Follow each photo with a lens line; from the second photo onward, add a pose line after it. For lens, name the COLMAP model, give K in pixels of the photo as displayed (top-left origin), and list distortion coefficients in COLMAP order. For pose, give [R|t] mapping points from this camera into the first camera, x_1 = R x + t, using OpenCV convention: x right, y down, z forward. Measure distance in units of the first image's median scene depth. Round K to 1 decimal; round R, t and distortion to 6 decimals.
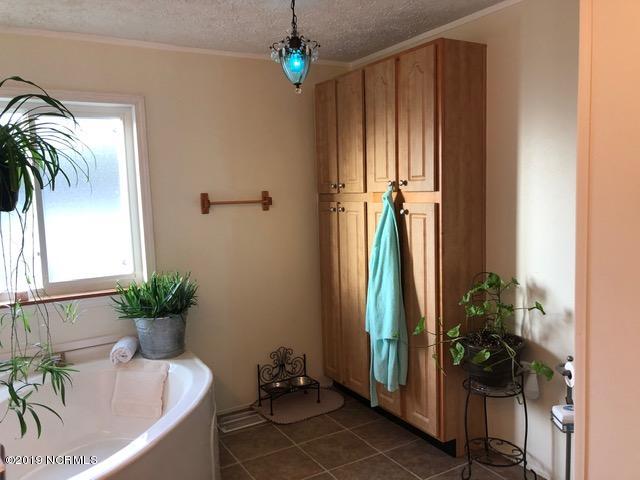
lens RADIAL K [[522.7, 0, 318.1], [0, 522.7, 235.9], [0, 0, 1]] dist [-0.003331, -0.007309]
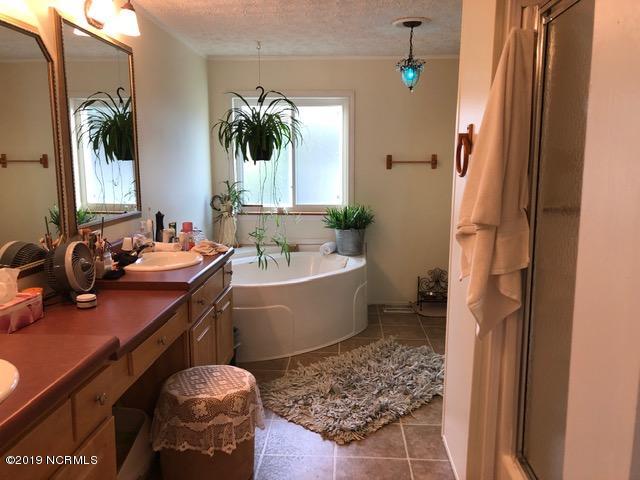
lens RADIAL K [[522.7, 0, 318.1], [0, 522.7, 235.9], [0, 0, 1]] dist [-0.003331, -0.007309]
pose [[0.831393, 0.111472, -0.544389, 0.495550], [-0.076324, 0.993295, 0.086831, 0.037552], [0.550419, -0.030641, 0.834326, -0.399042]]
